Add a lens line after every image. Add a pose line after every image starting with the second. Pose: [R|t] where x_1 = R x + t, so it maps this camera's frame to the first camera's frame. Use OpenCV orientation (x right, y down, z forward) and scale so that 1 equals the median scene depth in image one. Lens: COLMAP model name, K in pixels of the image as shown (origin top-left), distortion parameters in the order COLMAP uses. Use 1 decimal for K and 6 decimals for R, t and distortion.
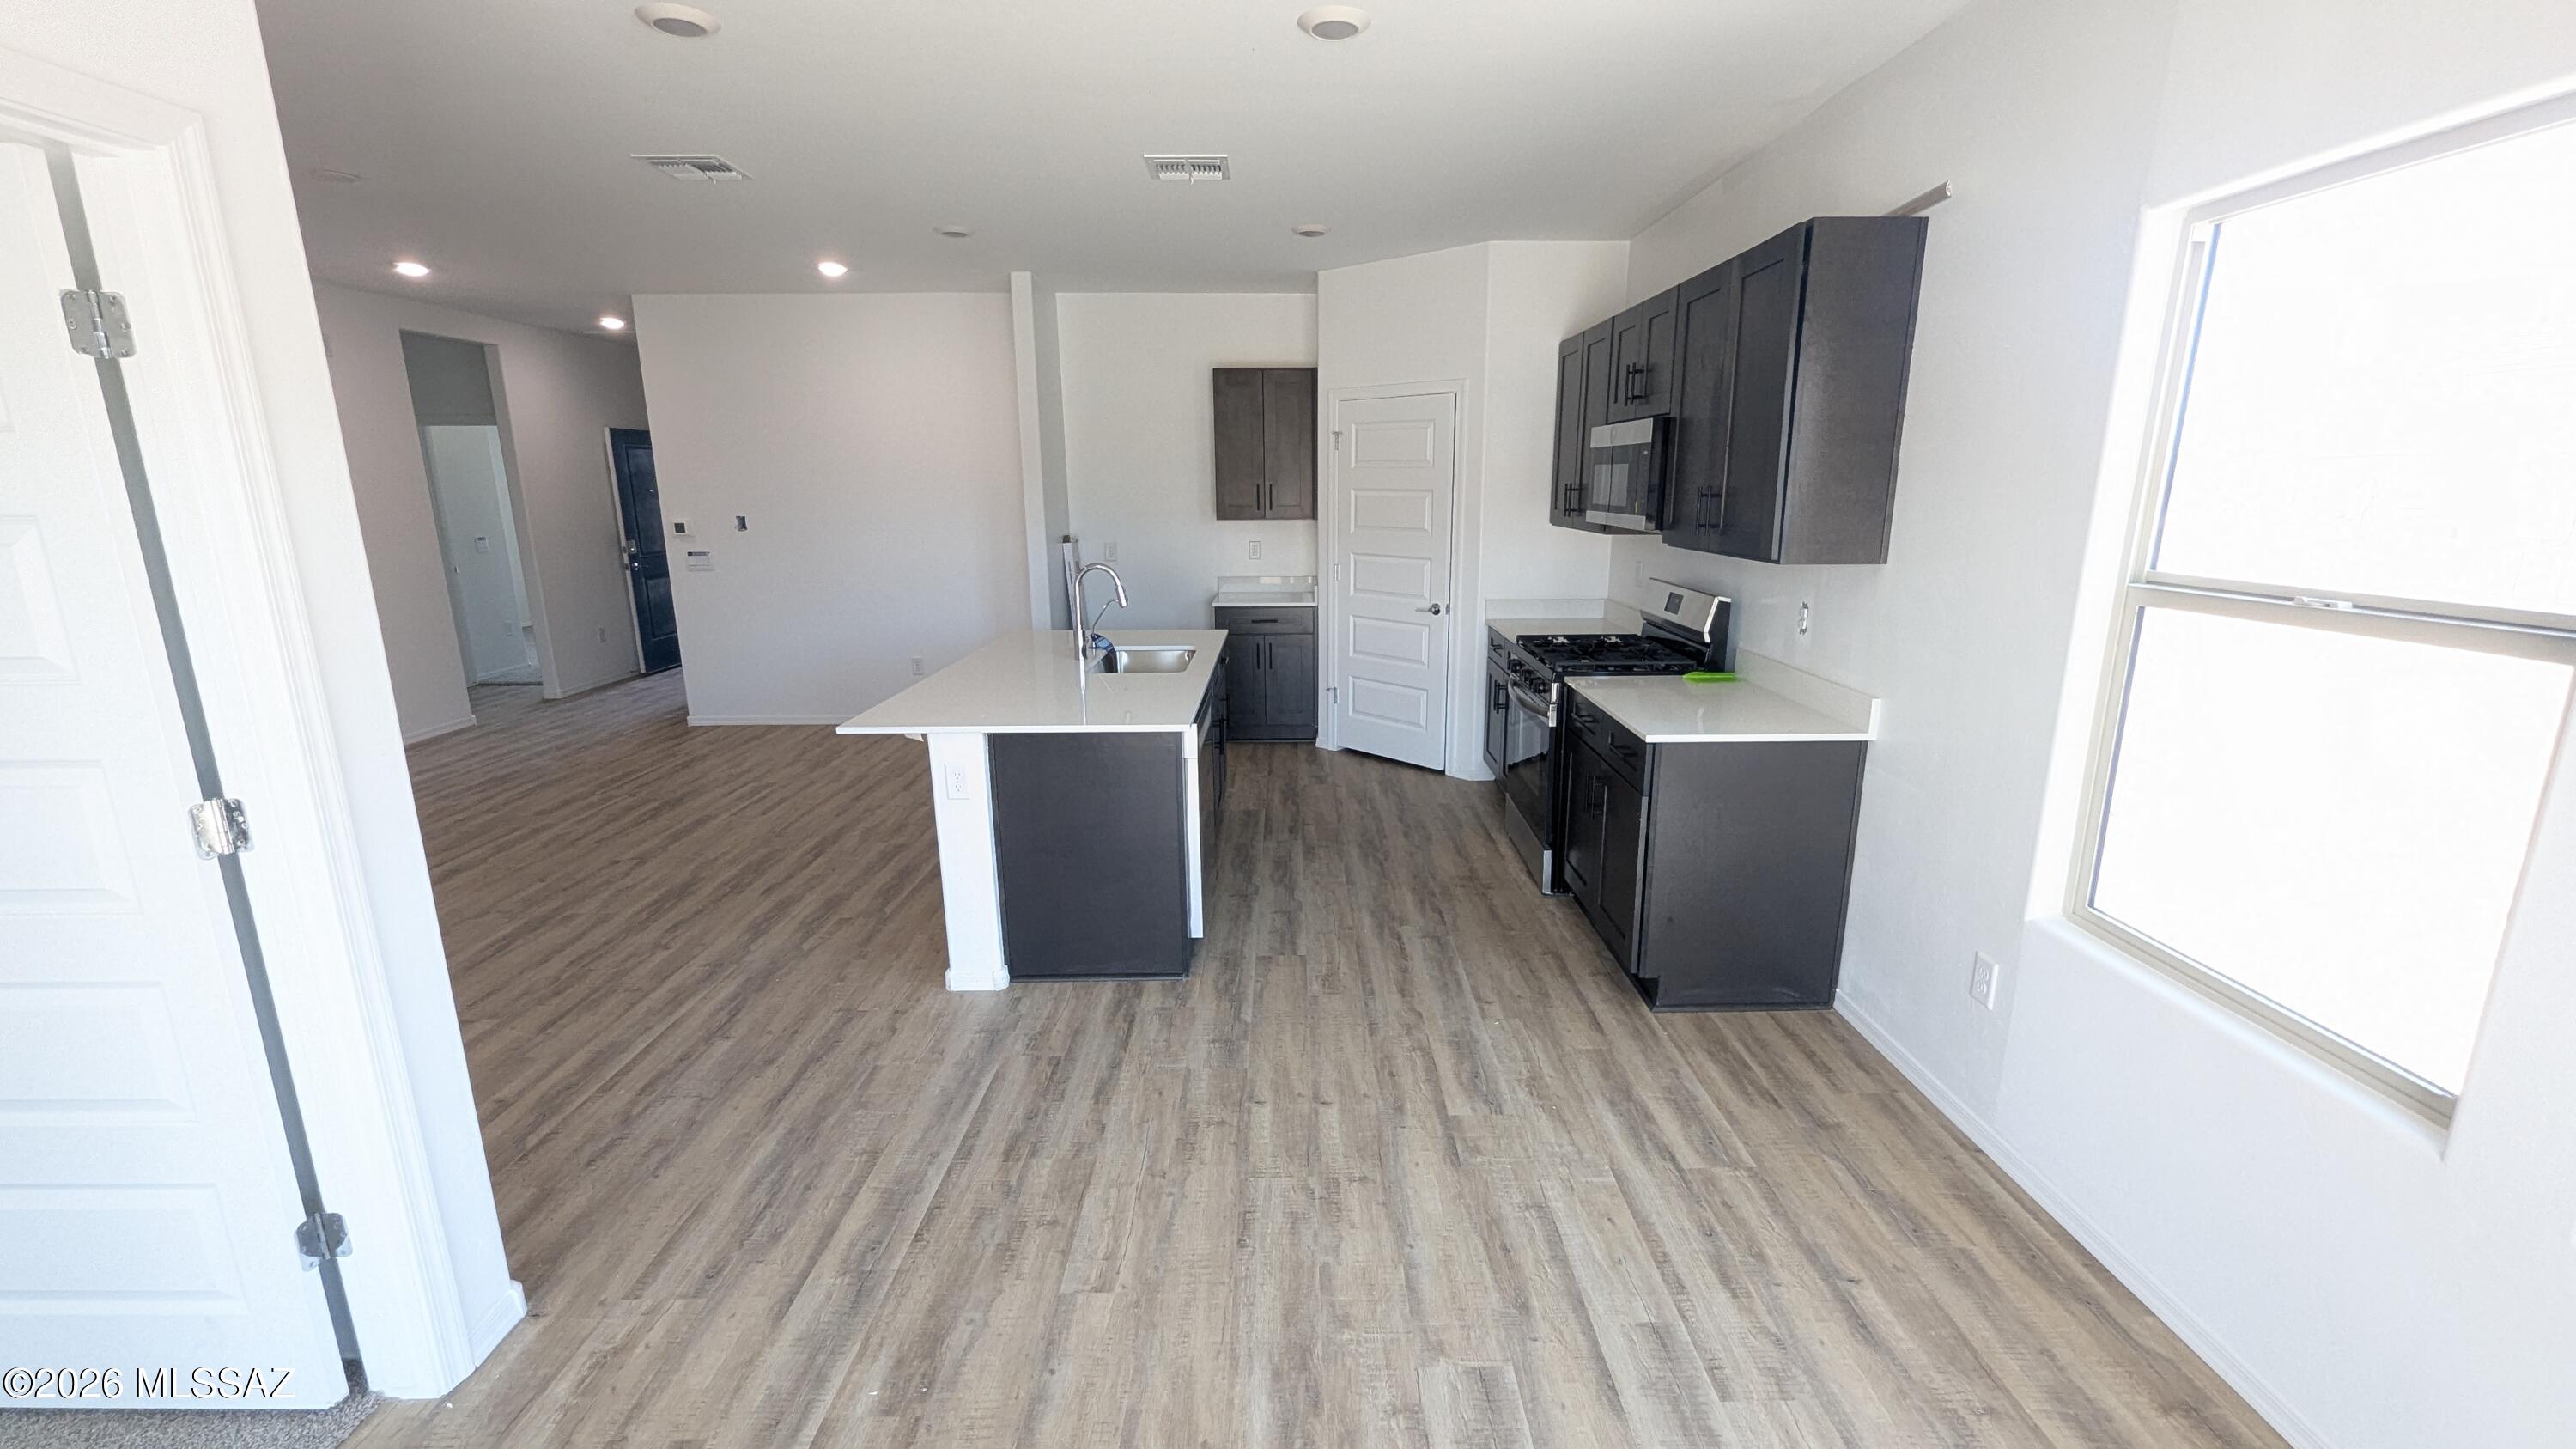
lens RADIAL K [[1066.8, 0, 1301.0], [0, 1066.8, 732.6], [0, 0, 1]] dist [-0.000056, -0.000058]
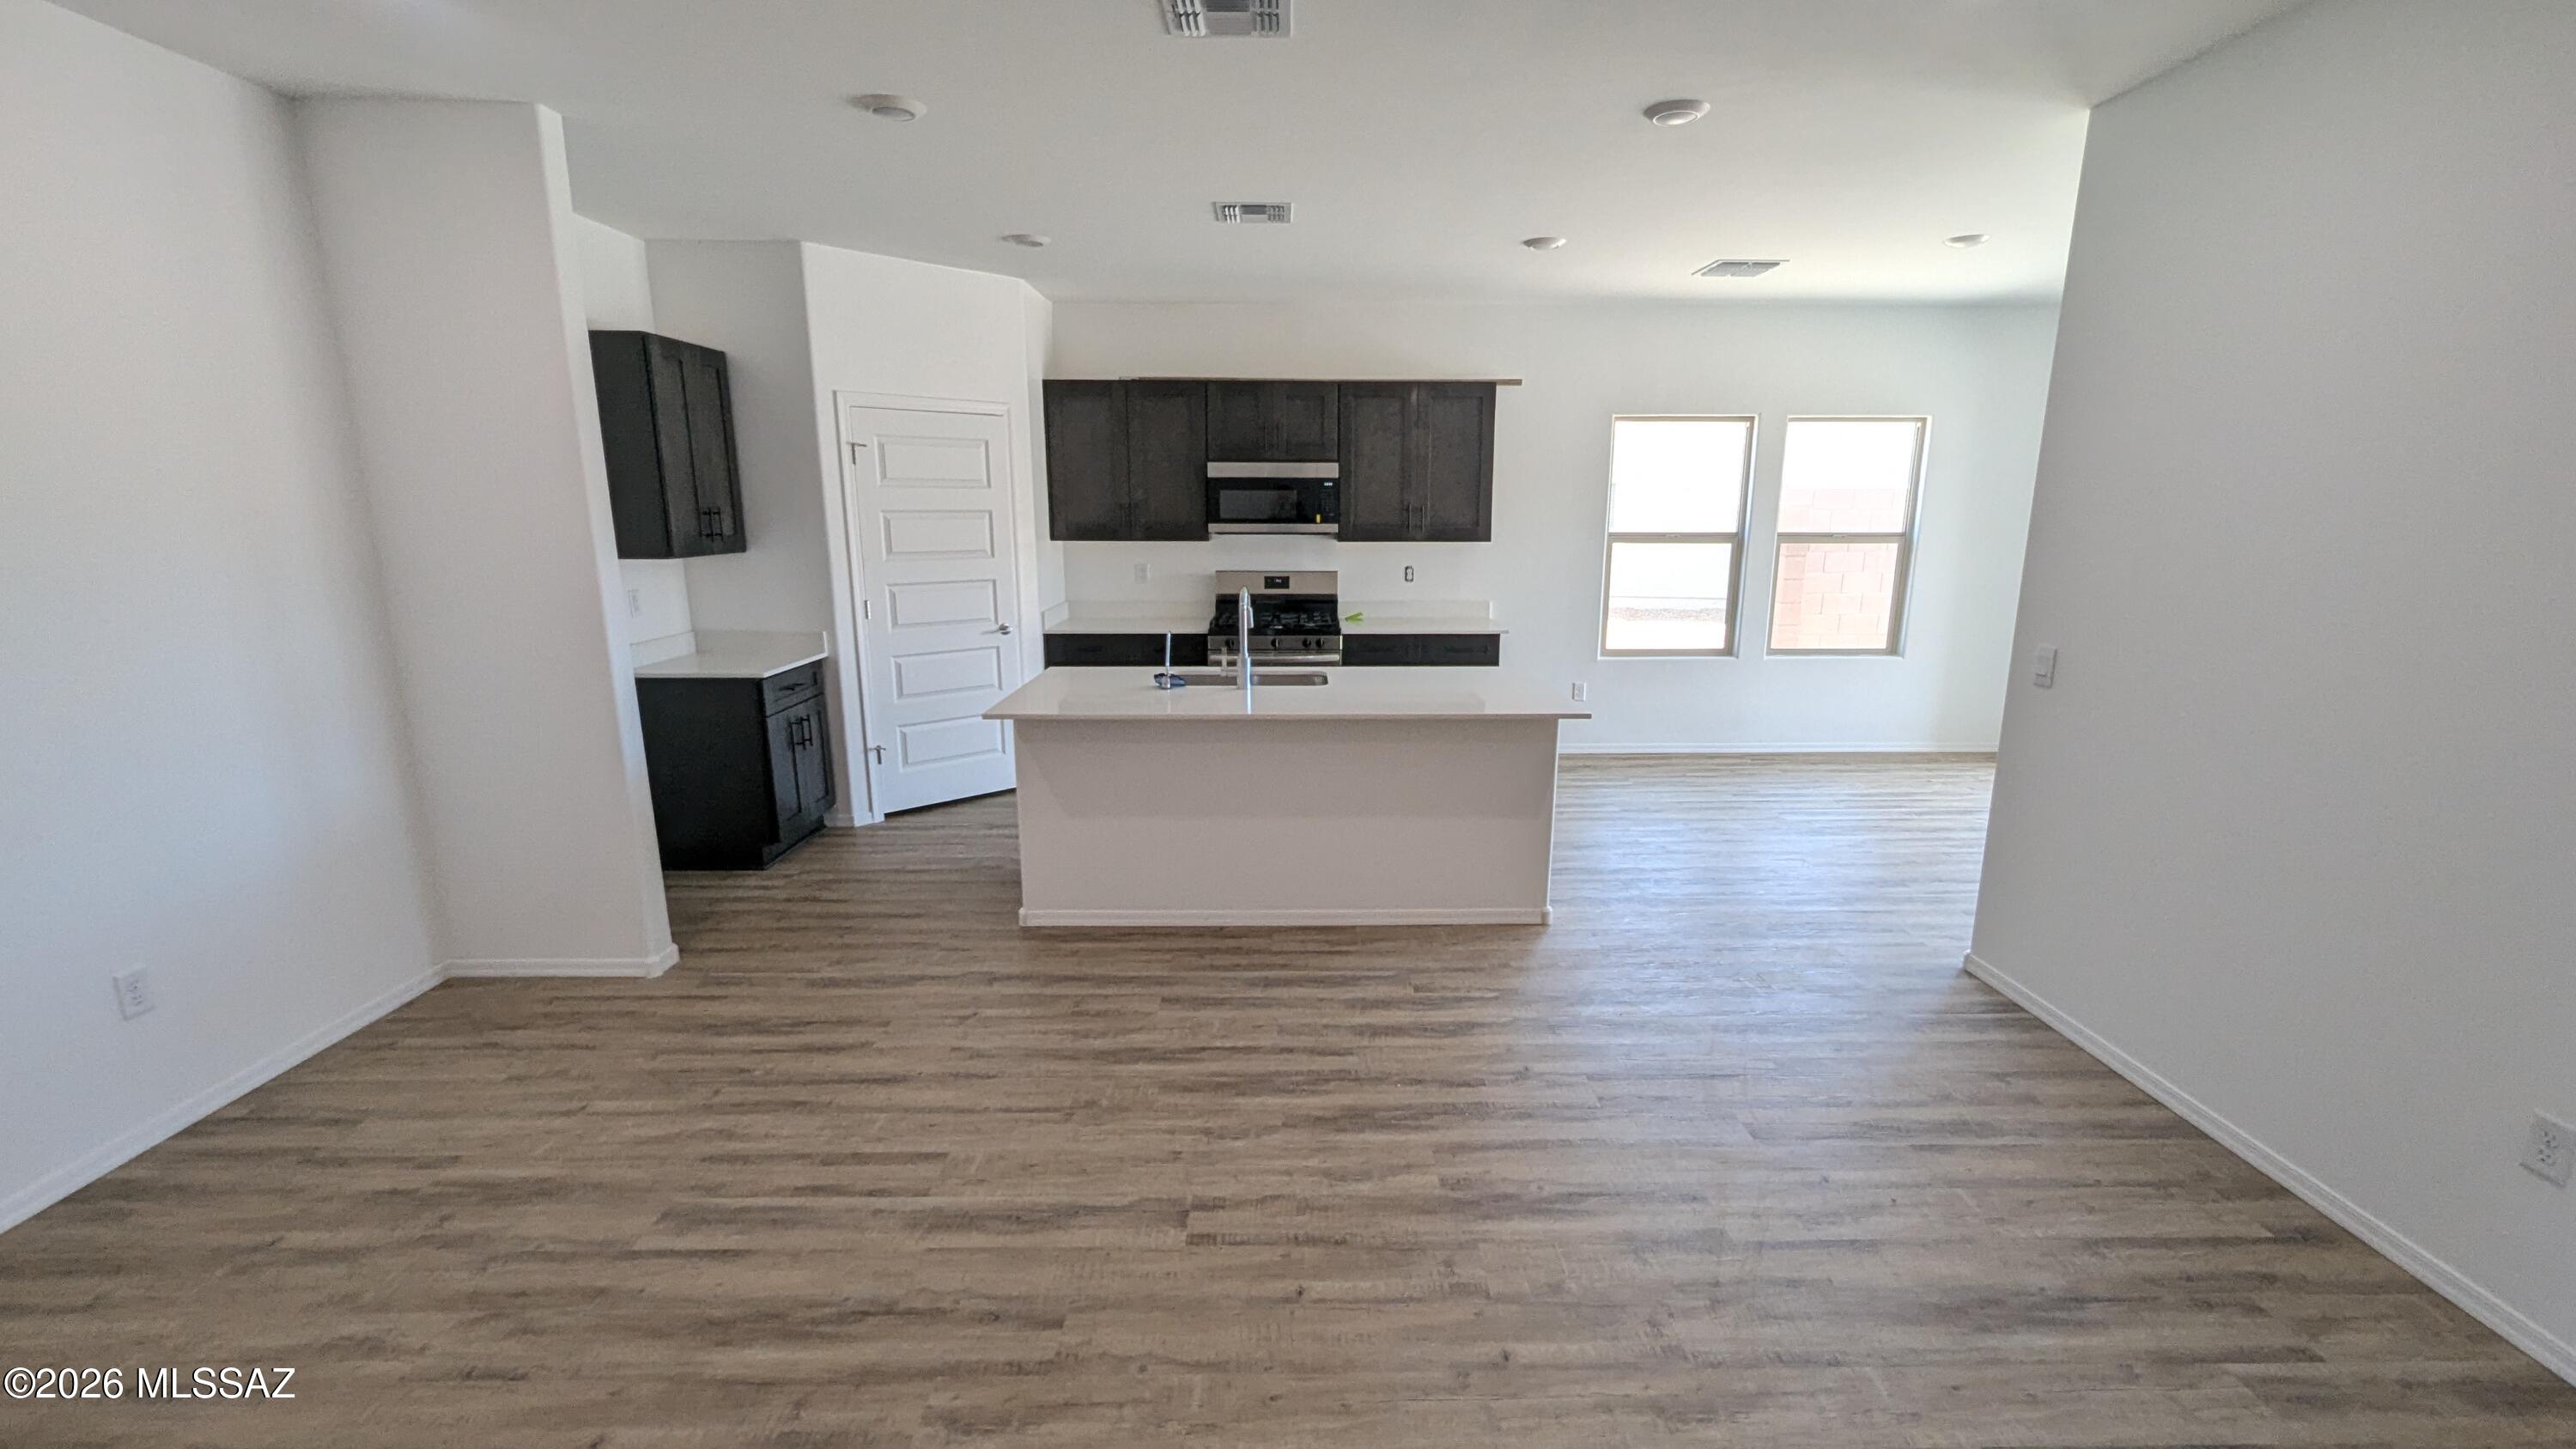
lens RADIAL K [[1066.8, 0, 1301.0], [0, 1066.8, 732.6], [0, 0, 1]] dist [-0.000056, -0.000058]
pose [[0.002015, -0.209432, 0.977821, -1.074368], [0.232187, 0.951198, 0.203252, -0.198708], [-0.972669, 0.226628, 0.050544, 0.858927]]
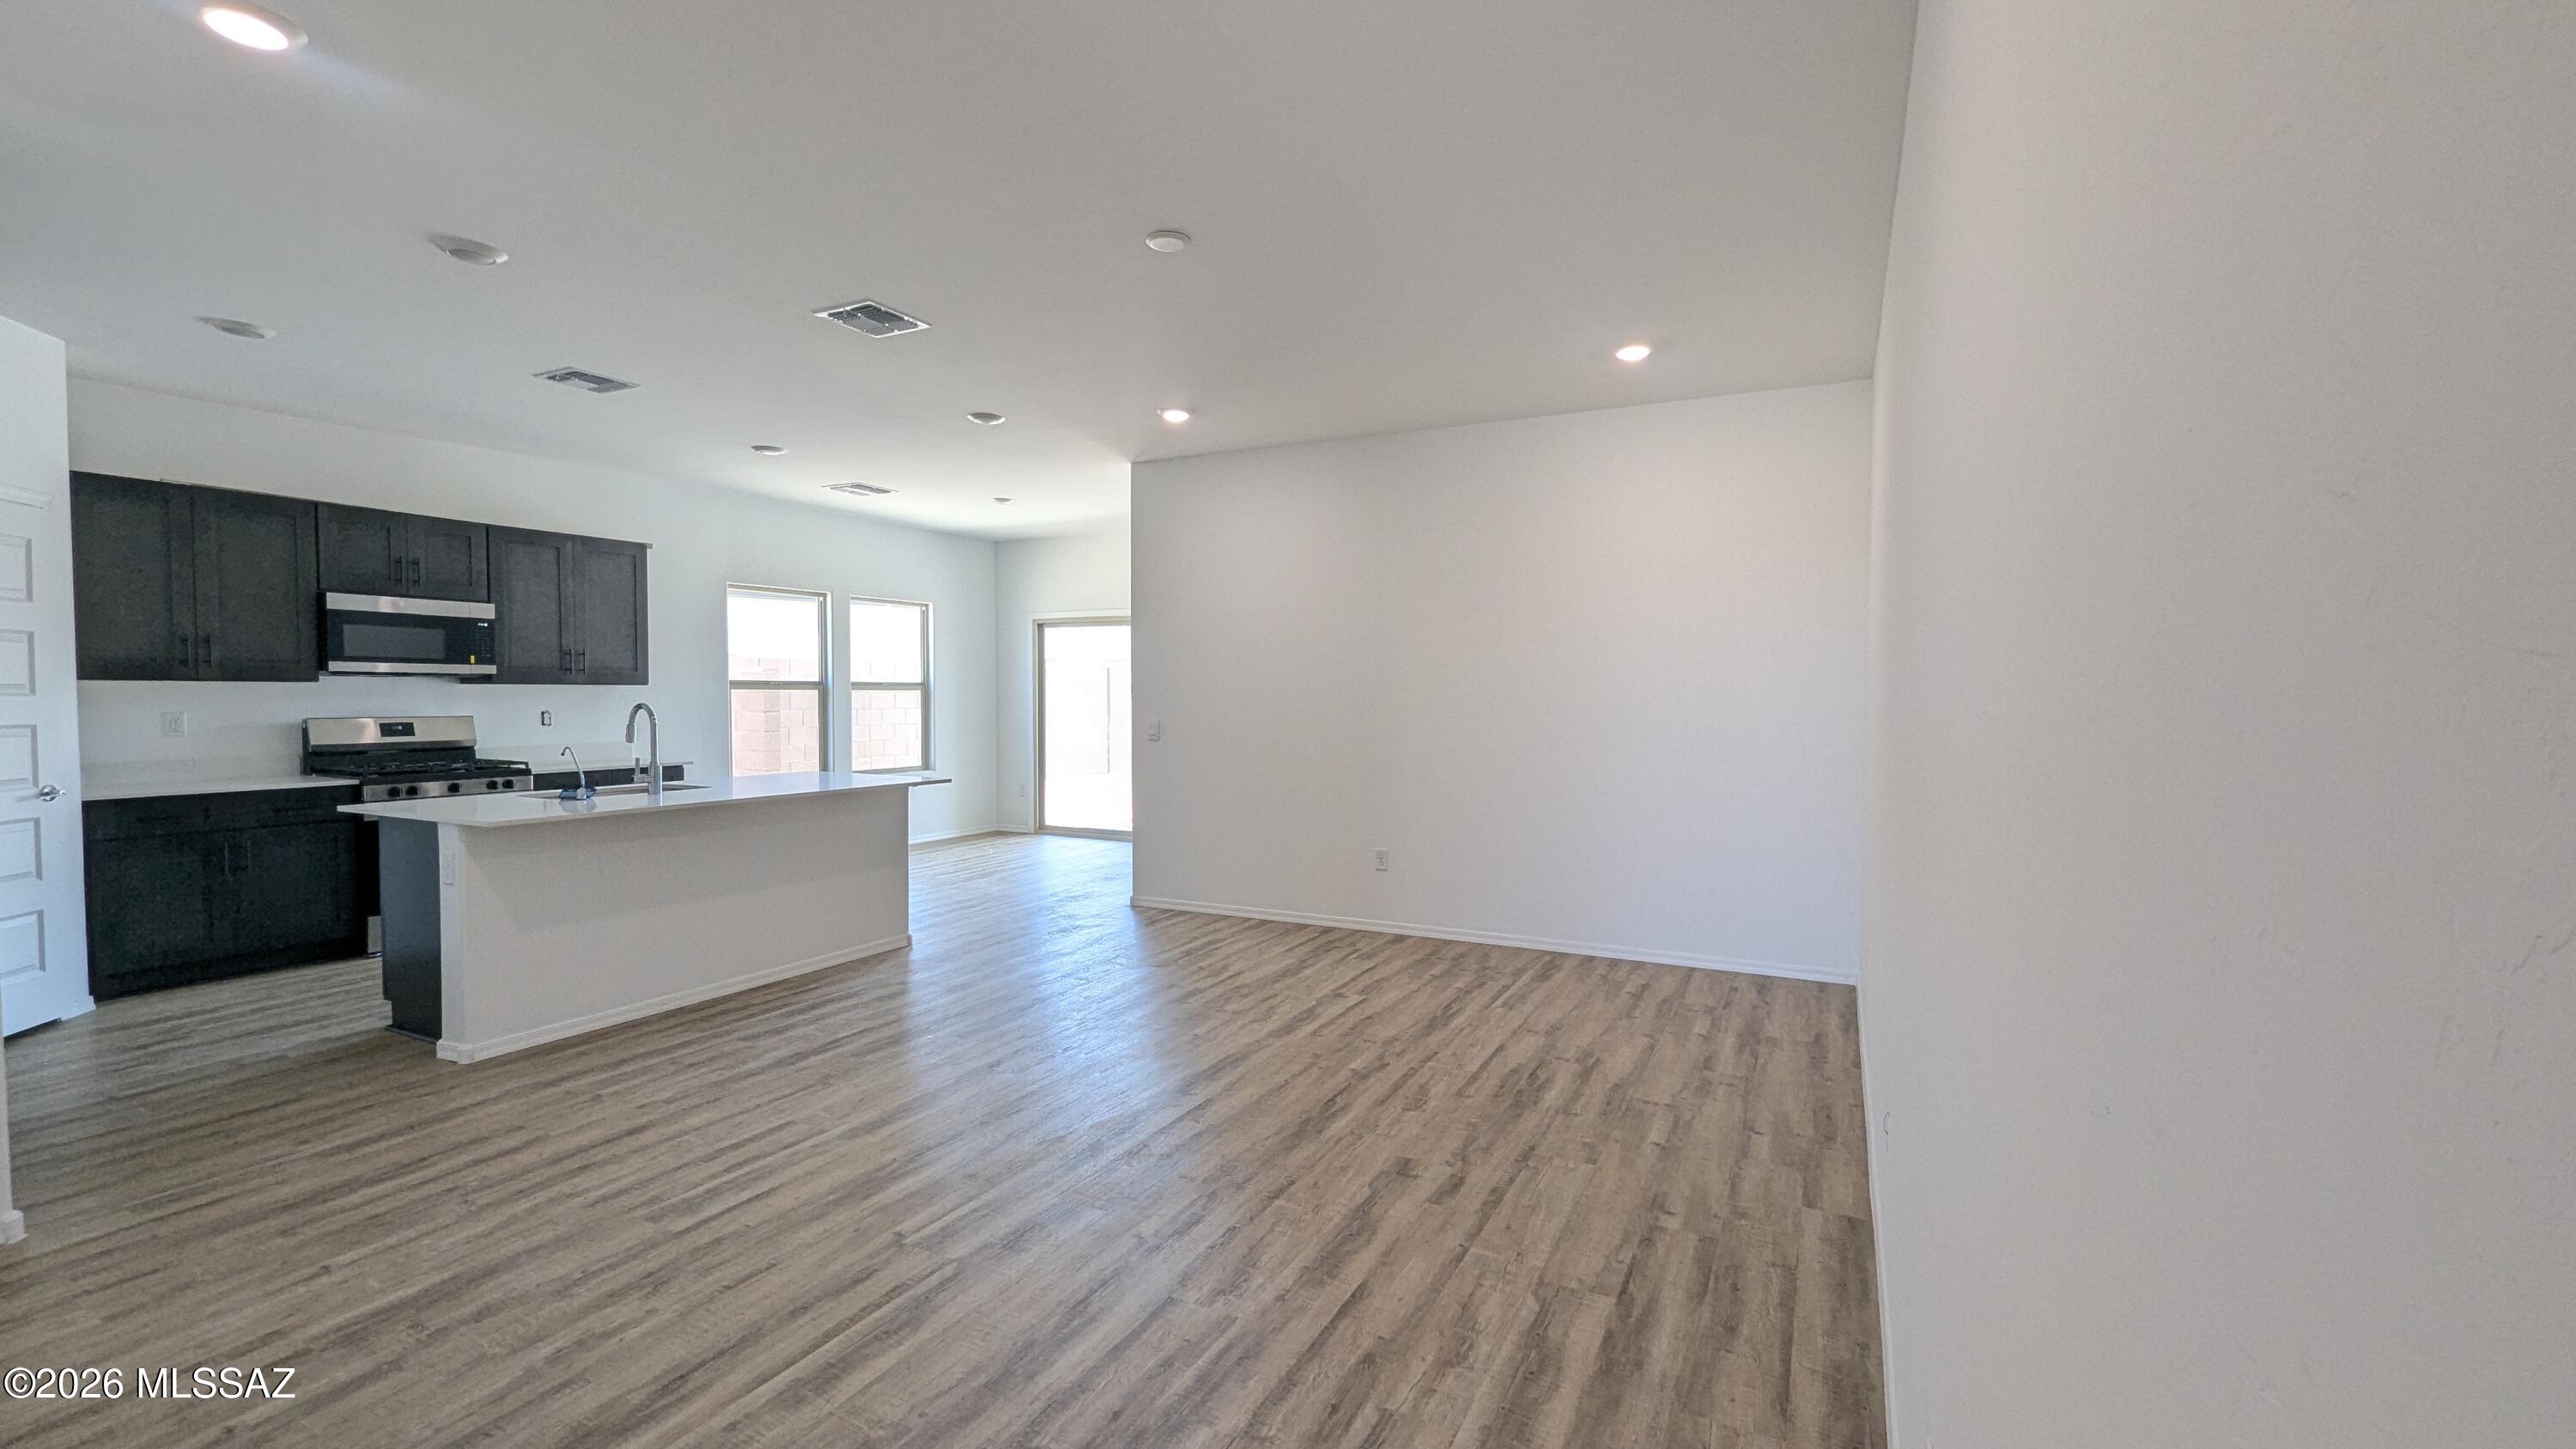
lens RADIAL K [[1066.8, 0, 1301.0], [0, 1066.8, 732.6], [0, 0, 1]] dist [-0.000056, -0.000058]
pose [[-0.885106, -0.020233, 0.464950, -1.188702], [0.105104, 0.964553, 0.242056, -0.297307], [-0.453366, 0.263113, -0.851605, 1.503797]]
